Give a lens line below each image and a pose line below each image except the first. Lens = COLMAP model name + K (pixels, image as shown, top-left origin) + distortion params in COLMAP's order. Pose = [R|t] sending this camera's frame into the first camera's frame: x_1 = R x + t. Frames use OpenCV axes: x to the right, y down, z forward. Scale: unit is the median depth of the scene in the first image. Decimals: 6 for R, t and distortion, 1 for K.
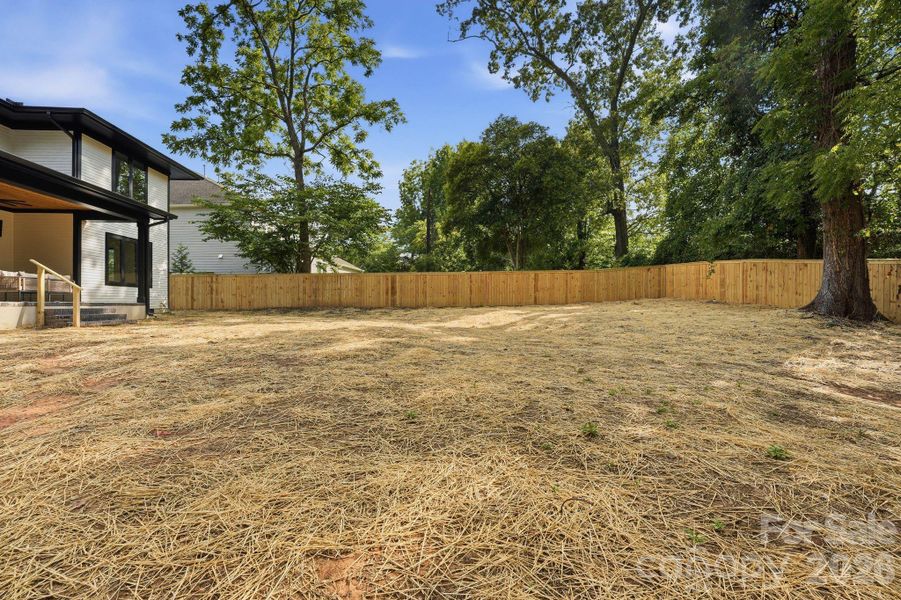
lens RADIAL K [[366.0, 0, 446.7], [0, 366.0, 301.6], [0, 0, 1]] dist [-0.001291, 0.000016]
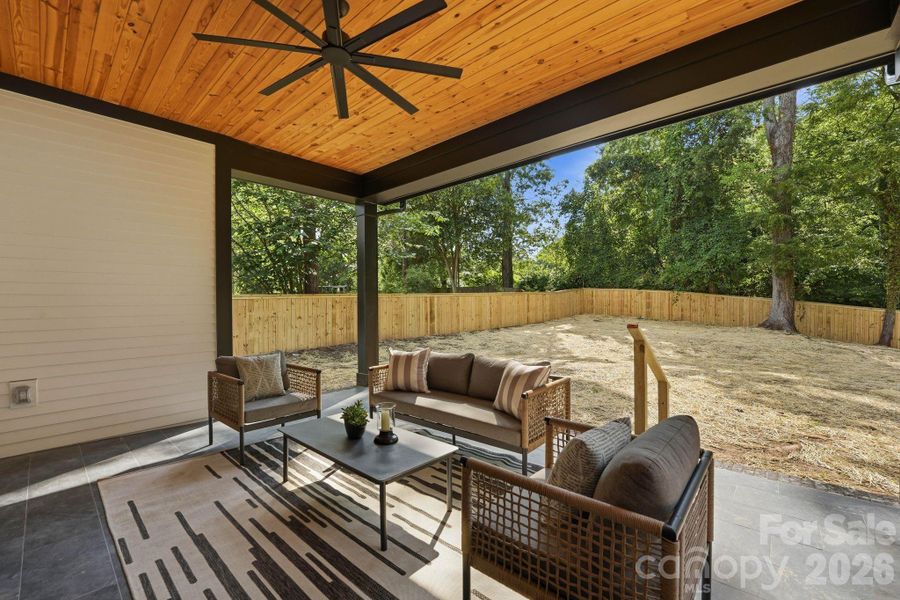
lens RADIAL K [[365.6, 0, 446.2], [0, 365.6, 301.6], [0, 0, 1]] dist [-0.001291, 0.000016]
pose [[0.758504, -0.004606, 0.651652, -0.662049], [0.010574, 0.999930, -0.005239, -0.057747], [-0.651582, 0.010864, 0.758500, 0.374852]]
